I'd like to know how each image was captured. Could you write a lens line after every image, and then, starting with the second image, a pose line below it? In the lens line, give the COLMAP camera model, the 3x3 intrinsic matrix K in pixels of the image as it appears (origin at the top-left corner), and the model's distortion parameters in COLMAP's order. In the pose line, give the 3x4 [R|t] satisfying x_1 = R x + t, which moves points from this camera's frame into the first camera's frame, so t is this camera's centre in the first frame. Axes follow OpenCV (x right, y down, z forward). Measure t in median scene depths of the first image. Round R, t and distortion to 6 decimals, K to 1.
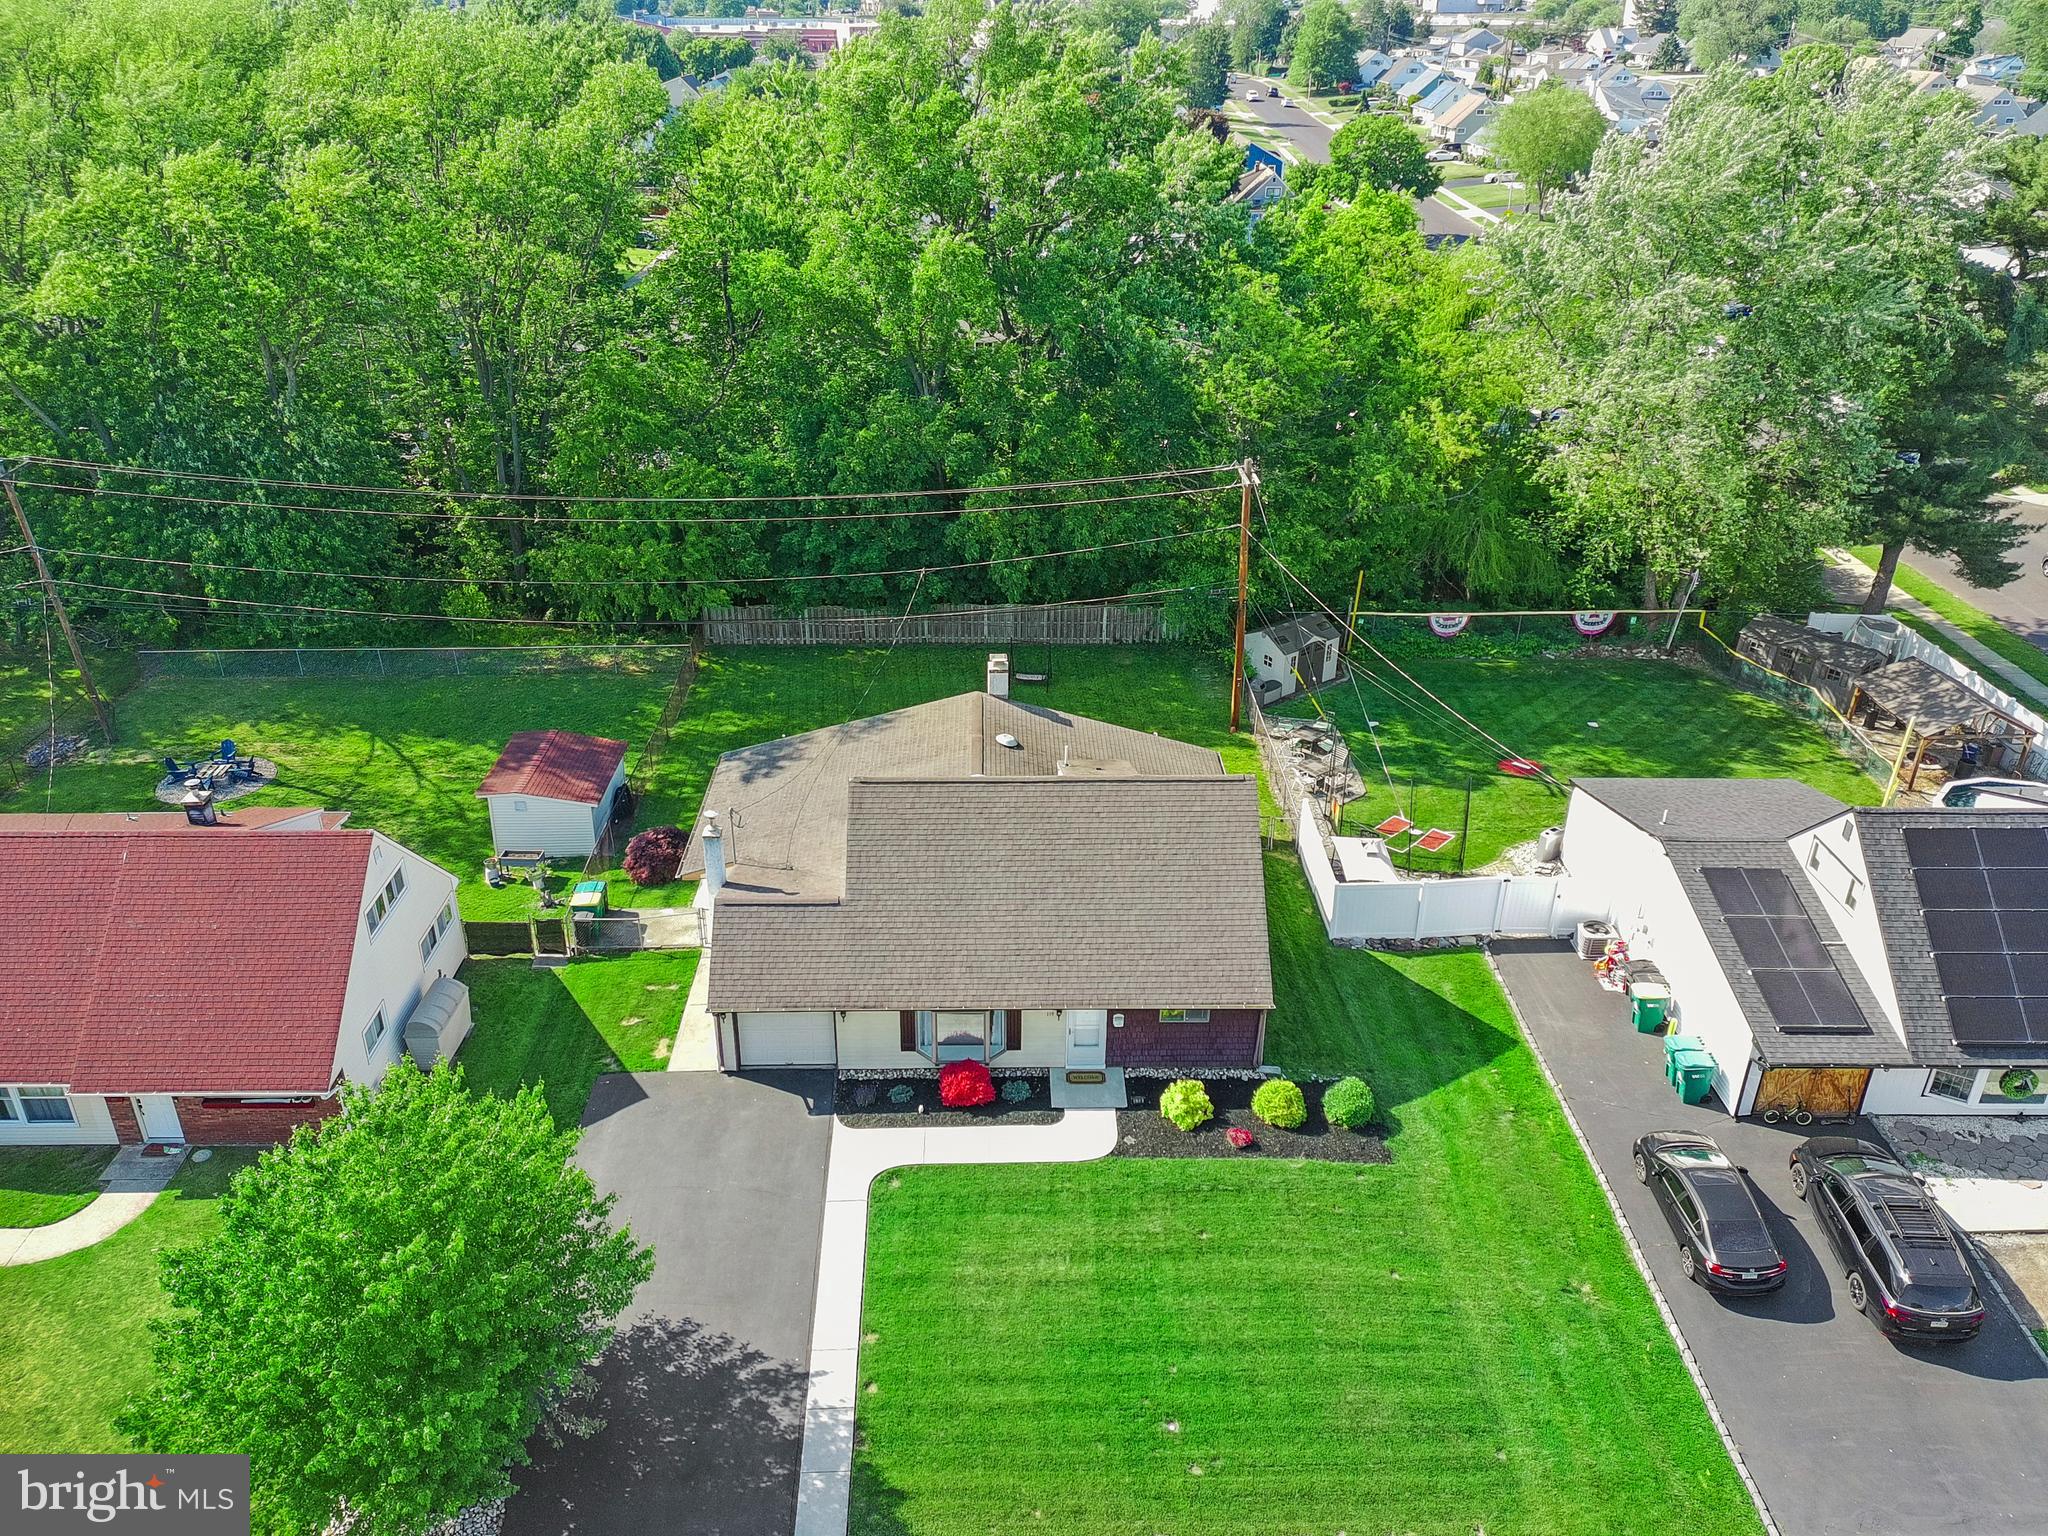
lens RADIAL K [[1505.4, 0, 1014.7], [0, 1505.4, 781.9], [0, 0, 1]] dist [0.062303, -0.053933]
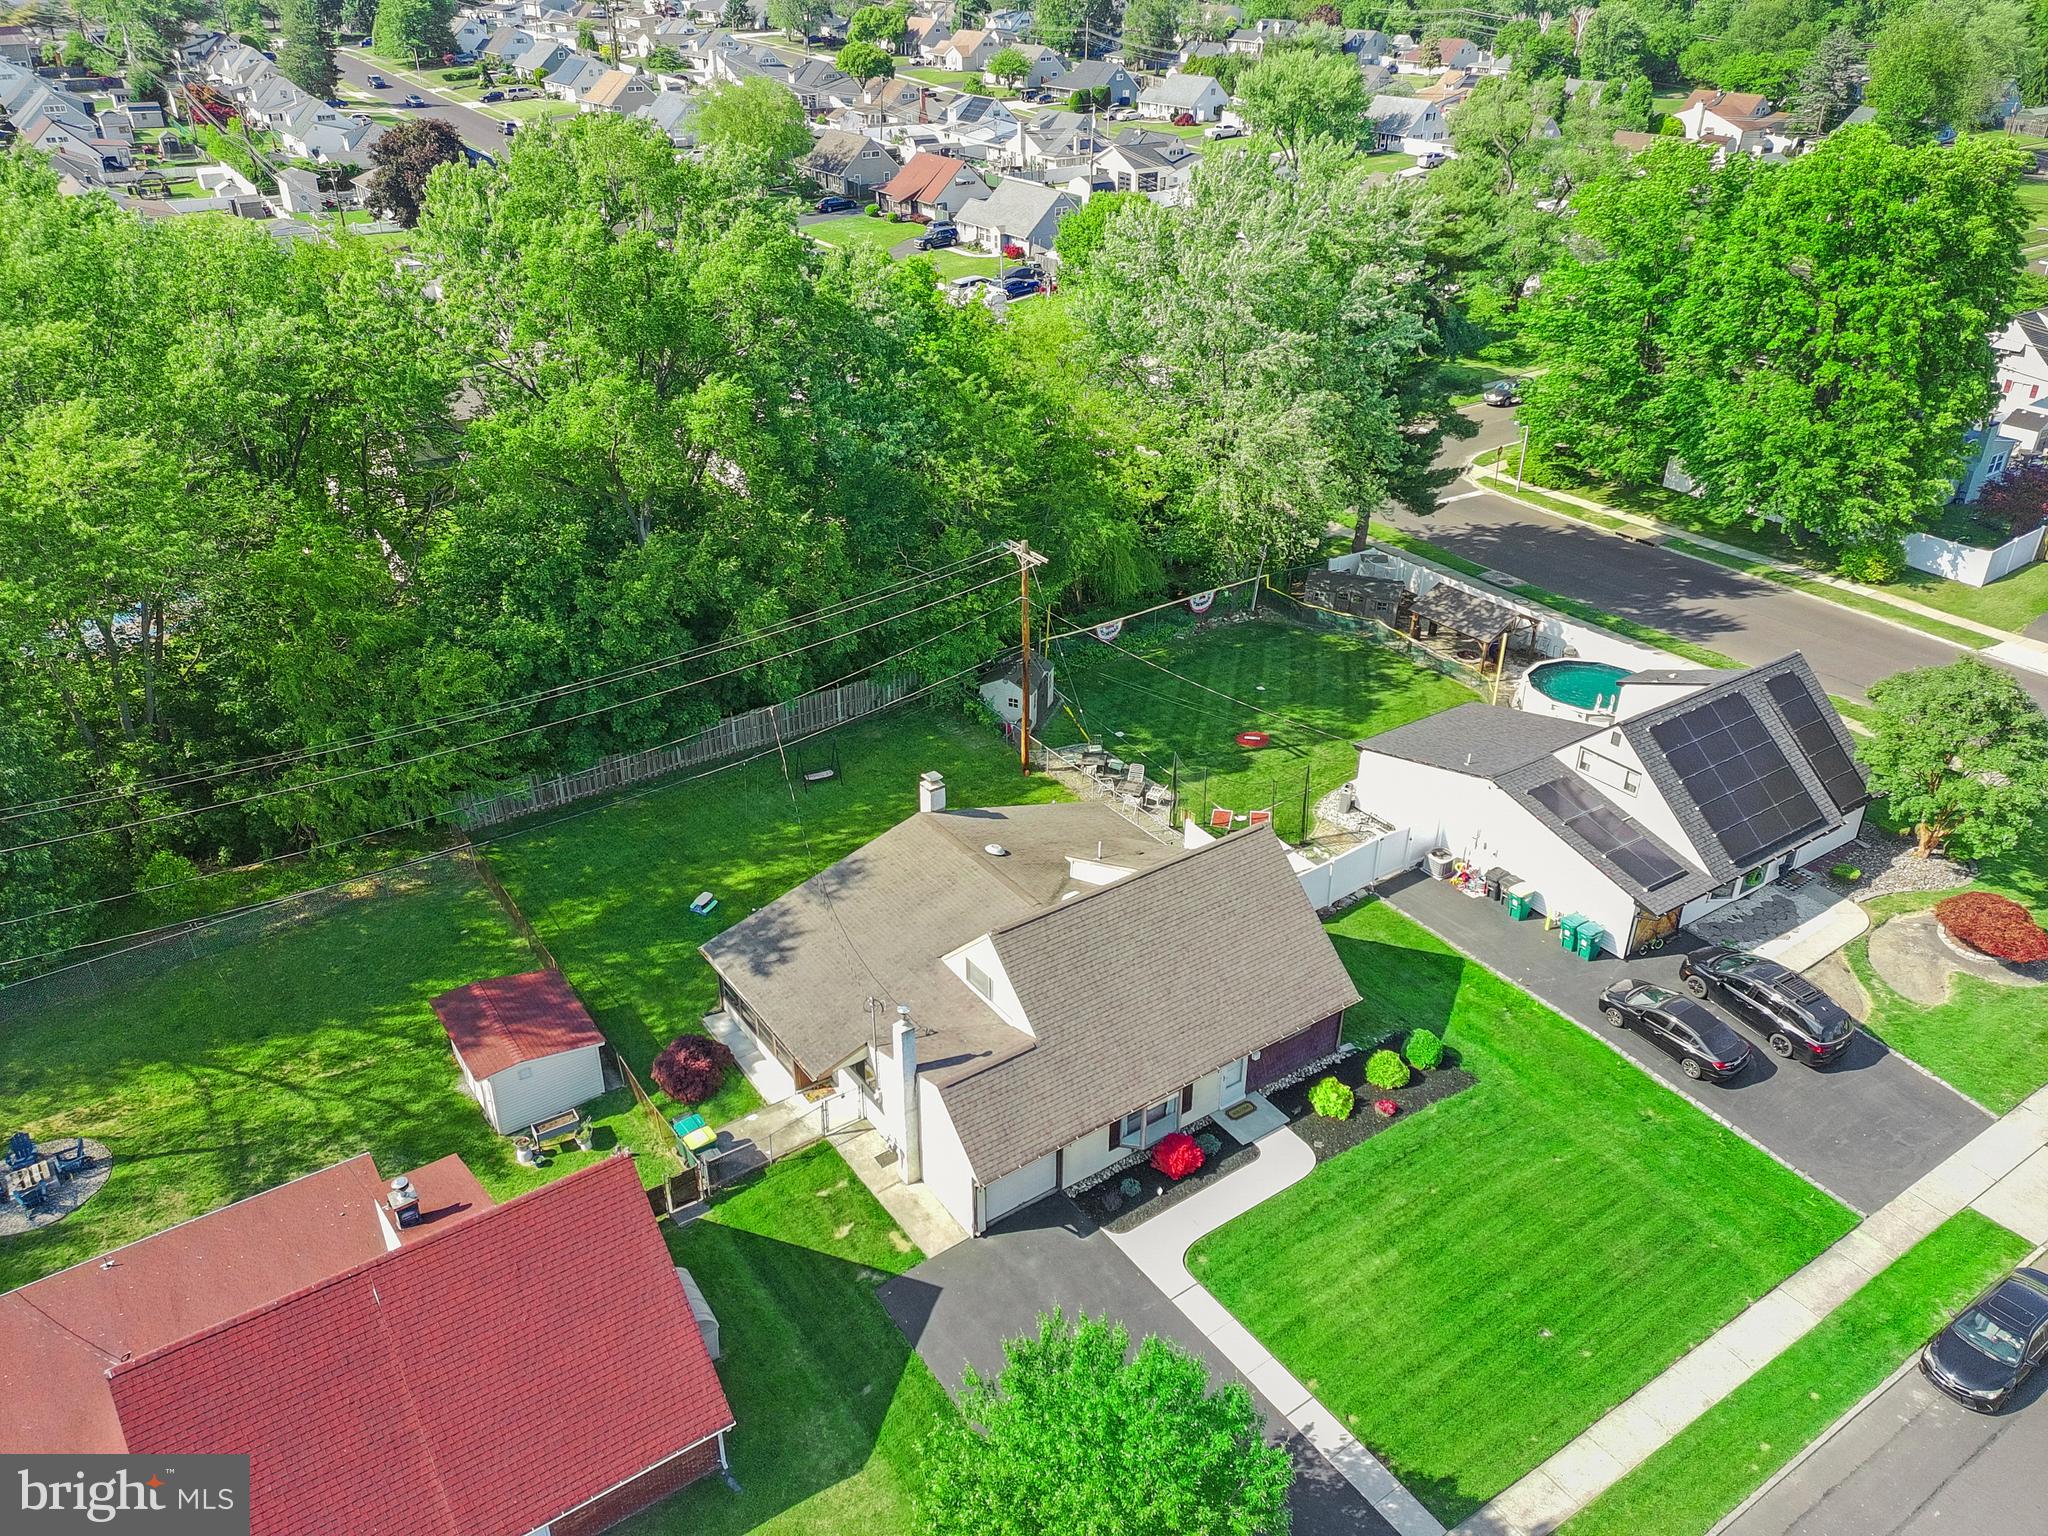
lens RADIAL K [[1505.4, 0, 1014.7], [0, 1505.4, 781.9], [0, 0, 1]] dist [0.062303, -0.053933]
pose [[0.831688, -0.277438, 0.480960, -0.531713], [0.259771, 0.959993, 0.104563, -0.195356], [-0.490728, 0.037976, 0.870485, 0.047843]]
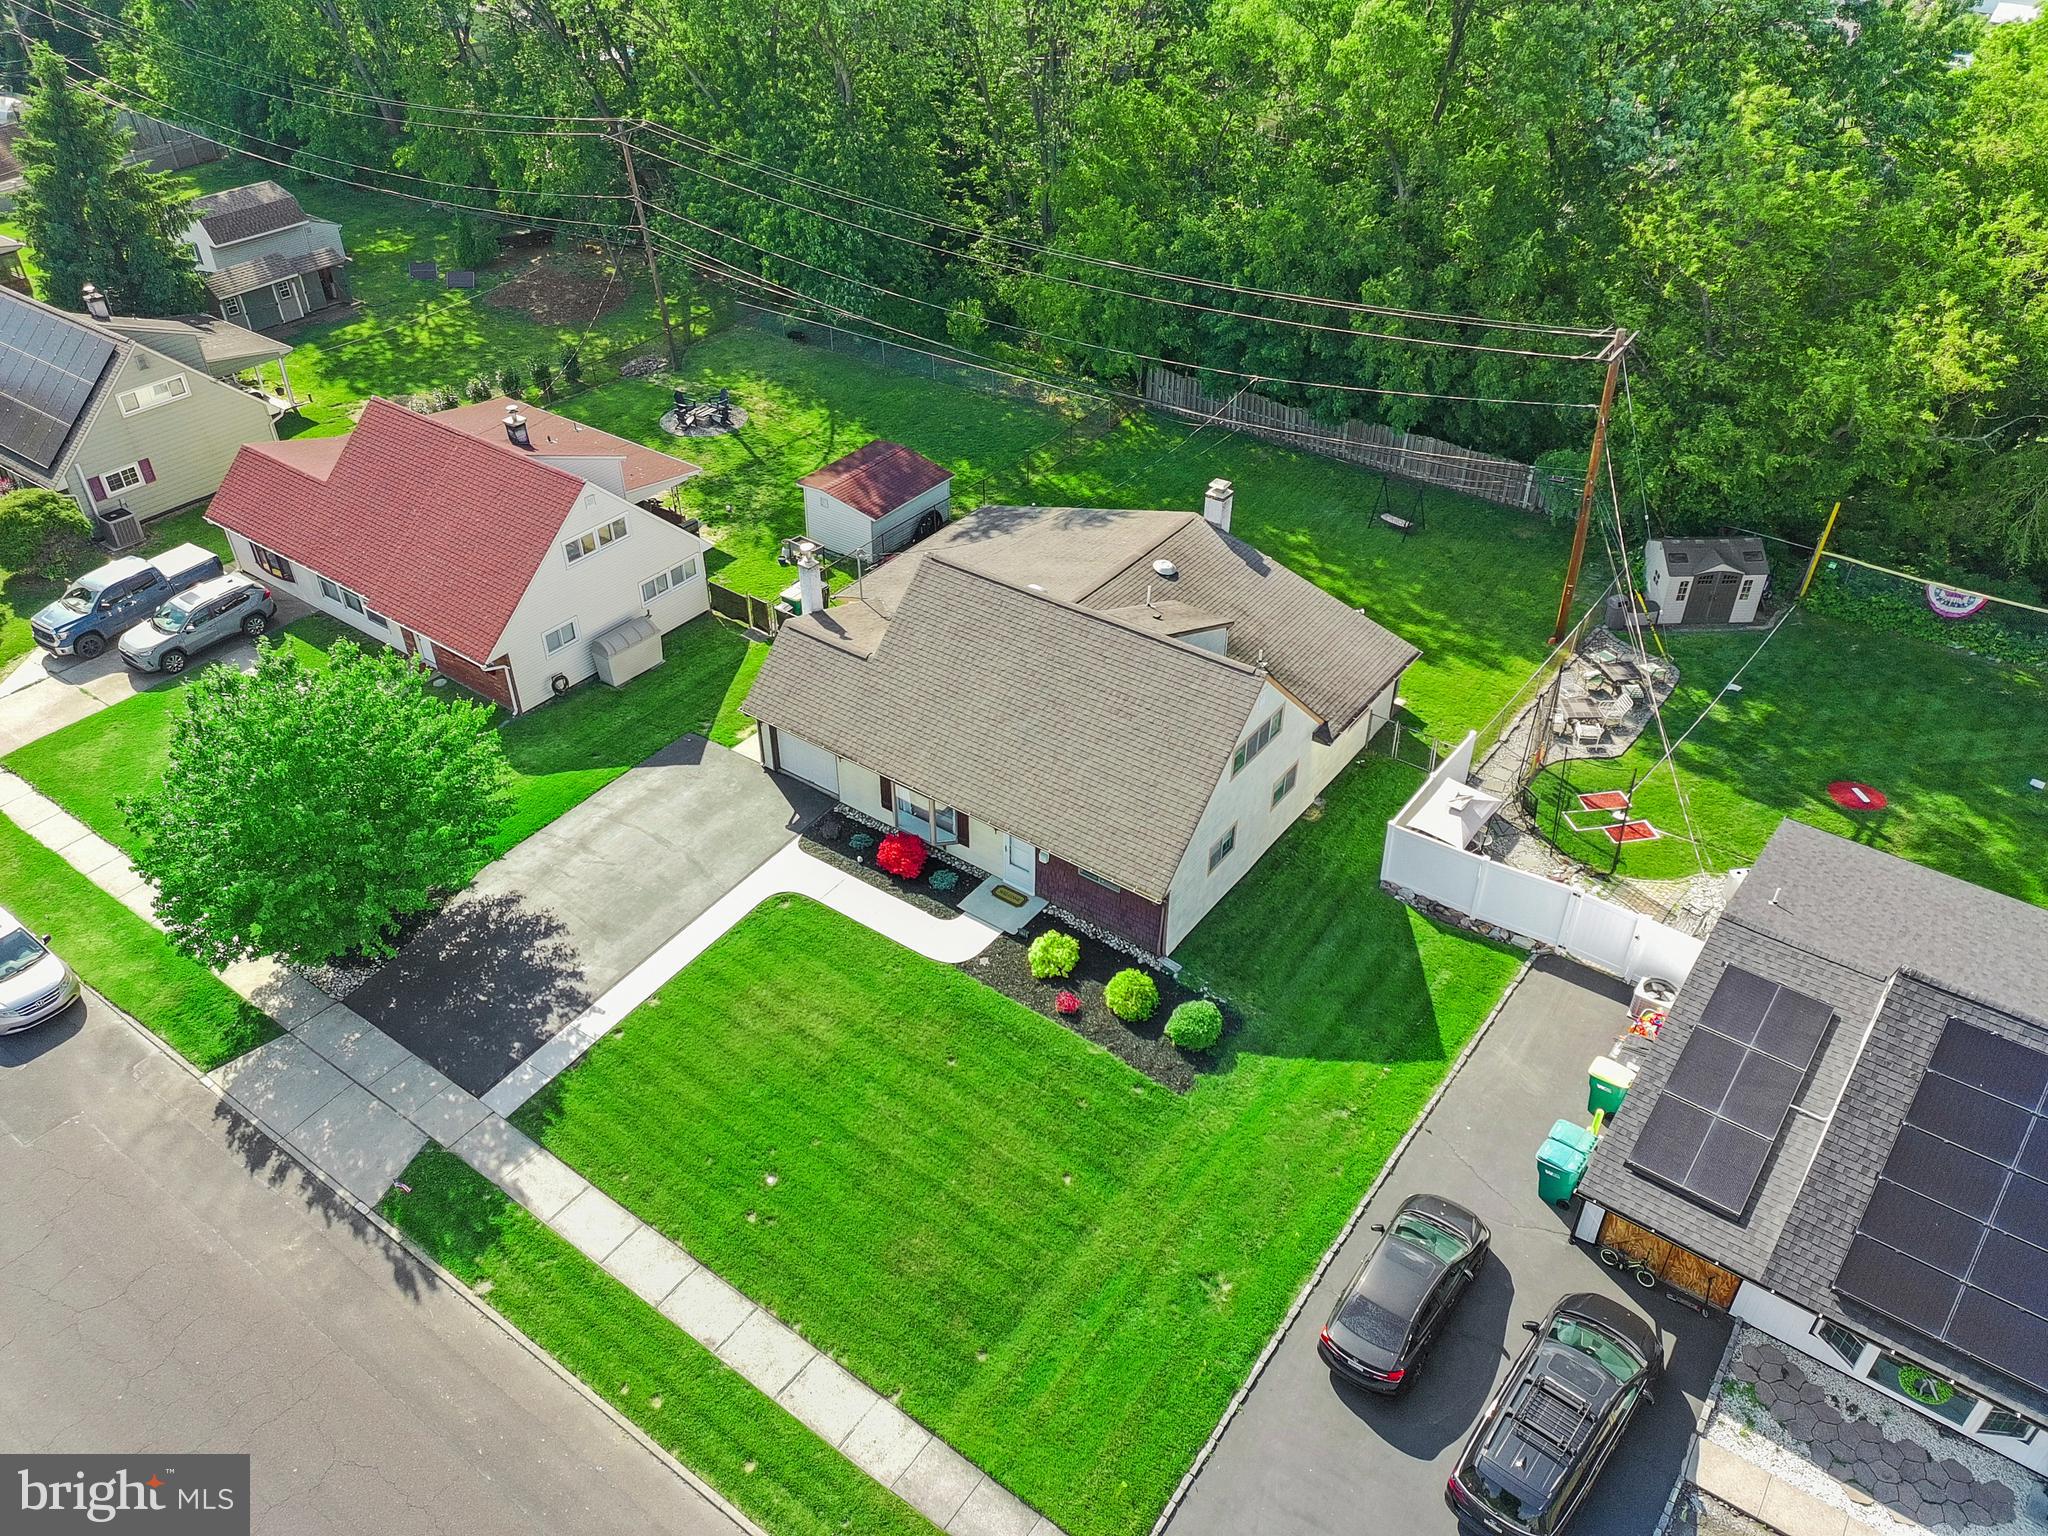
lens RADIAL K [[1505.4, 0, 1014.7], [0, 1505.4, 781.9], [0, 0, 1]] dist [0.062303, -0.053933]
pose [[0.793722, 0.357327, -0.492264, 0.475043], [-0.270054, 0.932145, 0.241197, -0.113986], [0.545048, -0.058506, 0.836361, 0.127517]]
